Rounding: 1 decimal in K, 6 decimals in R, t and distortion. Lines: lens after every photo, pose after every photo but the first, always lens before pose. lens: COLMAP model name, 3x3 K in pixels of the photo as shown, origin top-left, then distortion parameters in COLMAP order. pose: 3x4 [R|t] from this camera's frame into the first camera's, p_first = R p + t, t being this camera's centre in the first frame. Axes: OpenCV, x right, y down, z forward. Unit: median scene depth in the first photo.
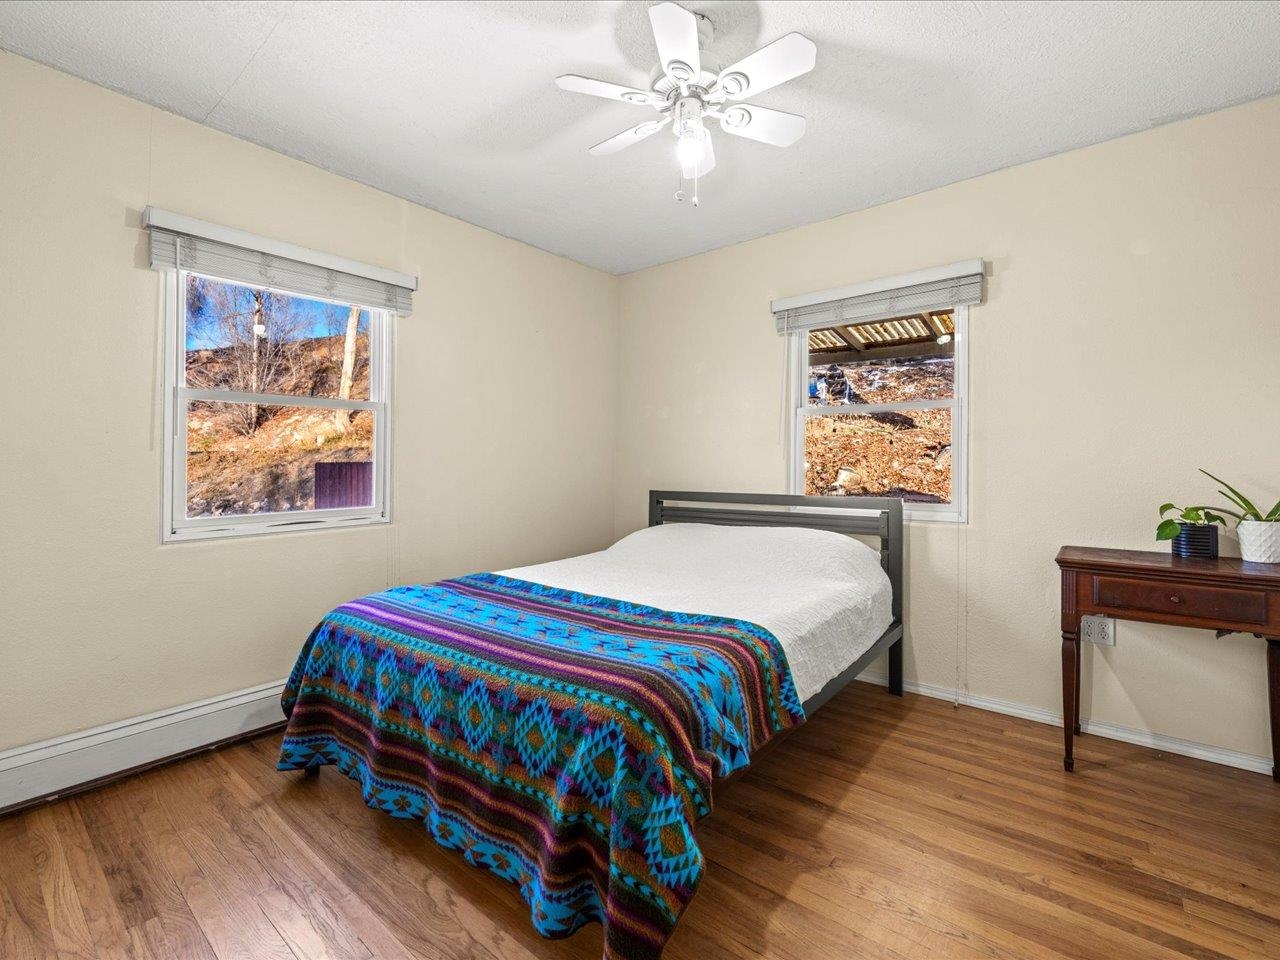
lens RADIAL K [[556.4, 0, 640.5], [0, 556.4, 469.5], [0, 0, 1]] dist [-0.001380, -0.000056]
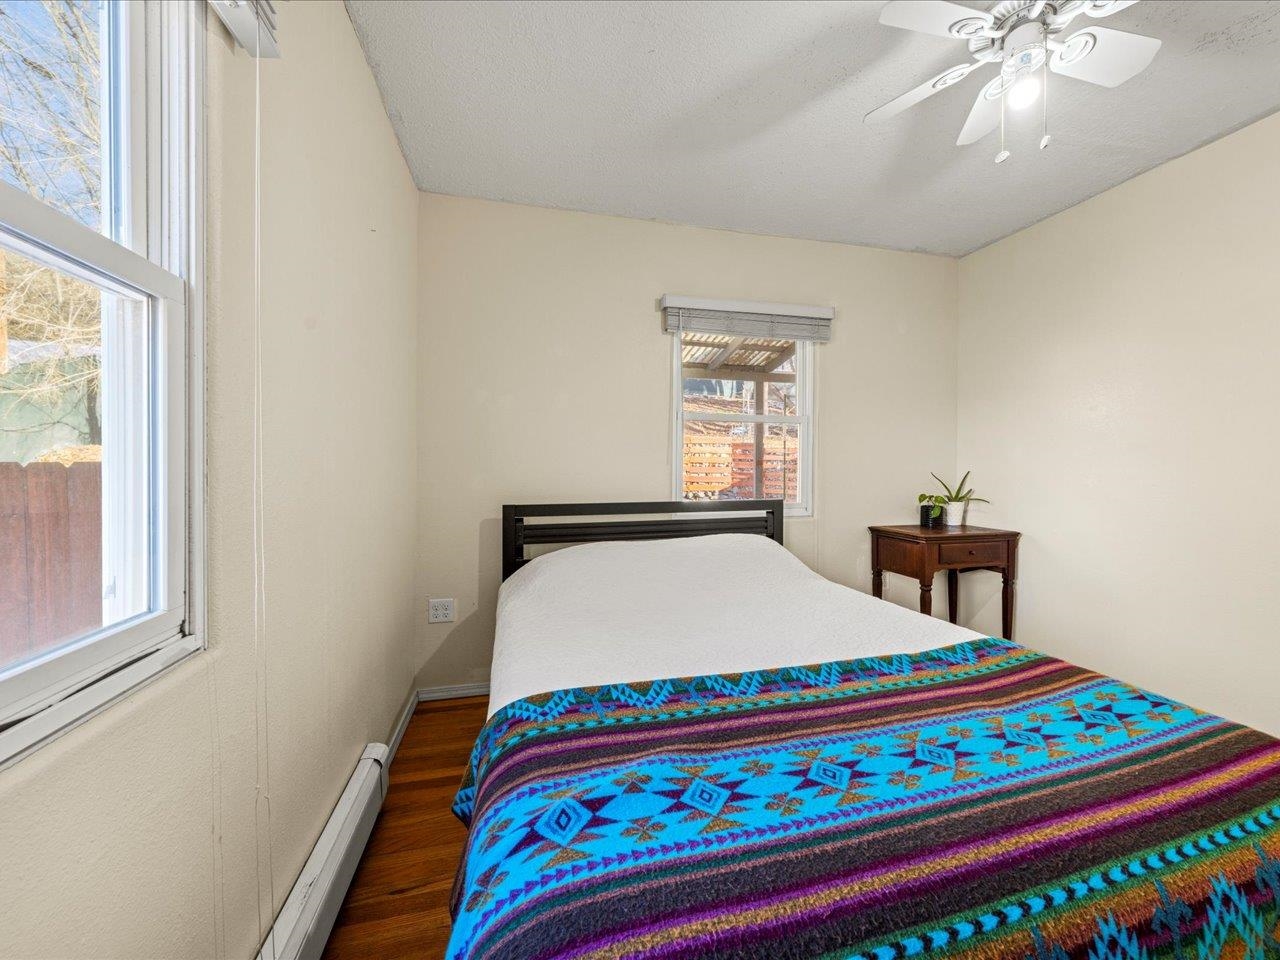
lens RADIAL K [[499.0, 0, 642.4], [0, 499.0, 476.6], [0, 0, 1]] dist [-0.000693, 0.000151]
pose [[0.603761, -0.012898, 0.797061, -0.546622], [0.006822, 0.999916, 0.011013, -0.008508], [-0.797136, -0.001212, 0.603798, 0.632980]]
